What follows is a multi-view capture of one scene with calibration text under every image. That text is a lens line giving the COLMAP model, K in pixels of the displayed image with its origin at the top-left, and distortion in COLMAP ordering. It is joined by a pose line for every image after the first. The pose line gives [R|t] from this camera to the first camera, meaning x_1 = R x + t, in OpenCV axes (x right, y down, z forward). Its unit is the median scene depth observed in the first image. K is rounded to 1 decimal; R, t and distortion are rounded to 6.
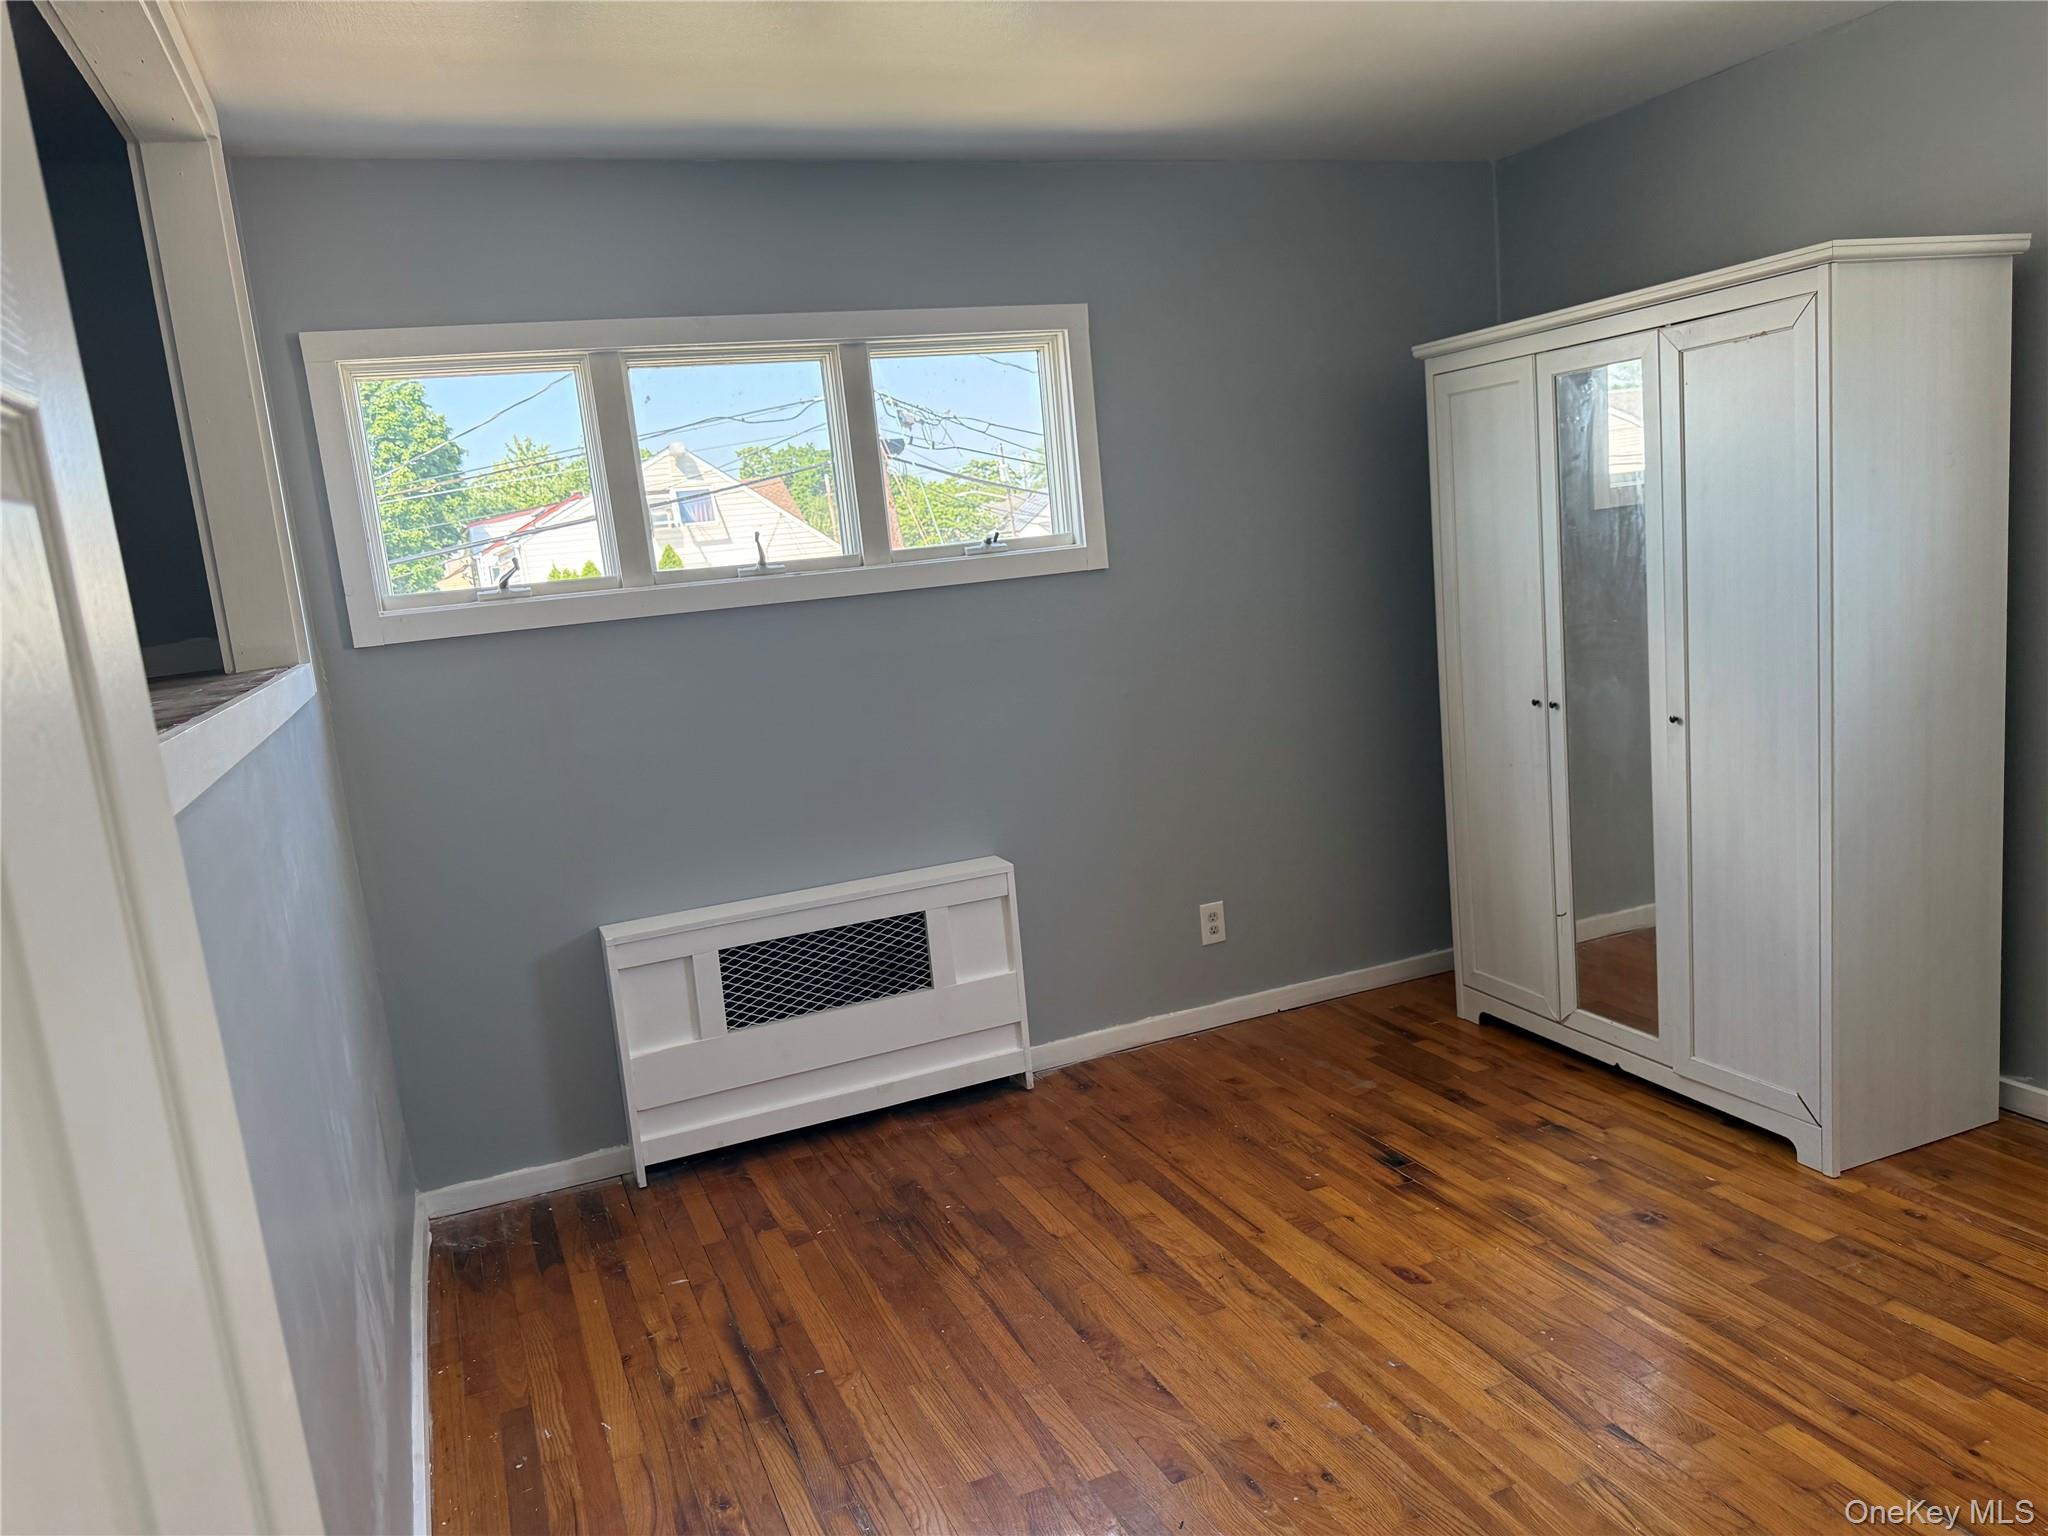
lens RADIAL K [[1462.5, 0, 1017.2], [0, 1462.5, 781.4], [0, 0, 1]] dist [0.017675, -0.026192]
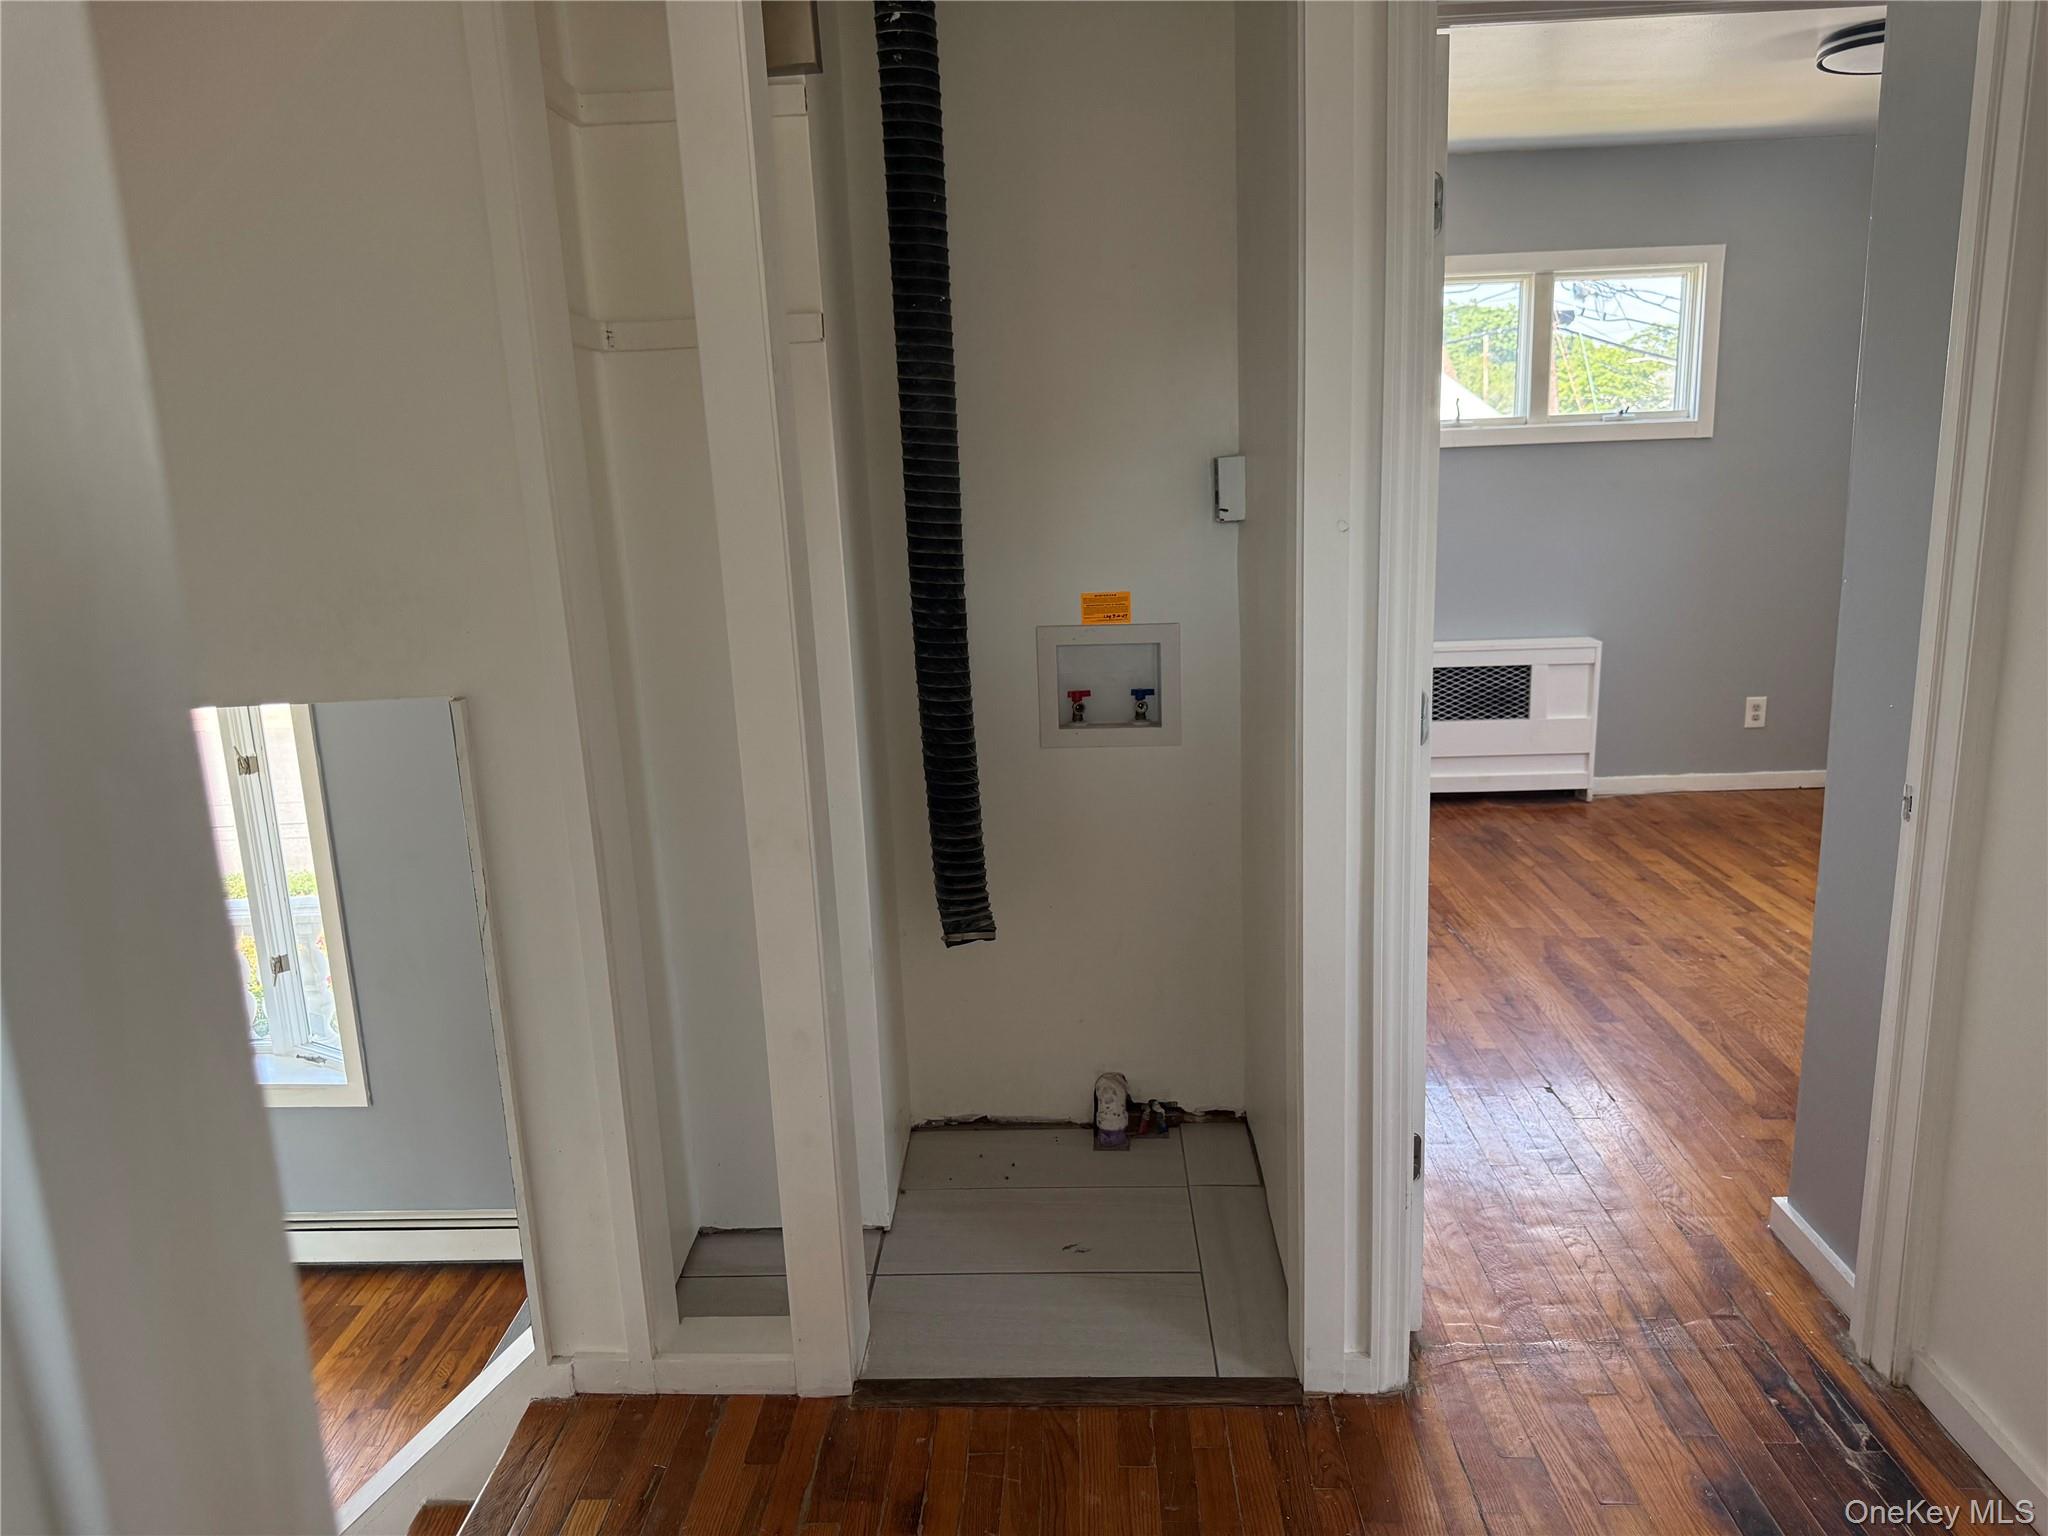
lens RADIAL K [[1462.5, 0, 1011.9], [0, 1462.5, 762.3], [0, 0, 1]] dist [0.017675, -0.026192]
pose [[0.909521, 0.155466, -0.385488, 0.046814], [-0.123095, 0.986561, 0.107444, 0.097498], [0.397012, -0.050271, 0.916436, -0.597912]]
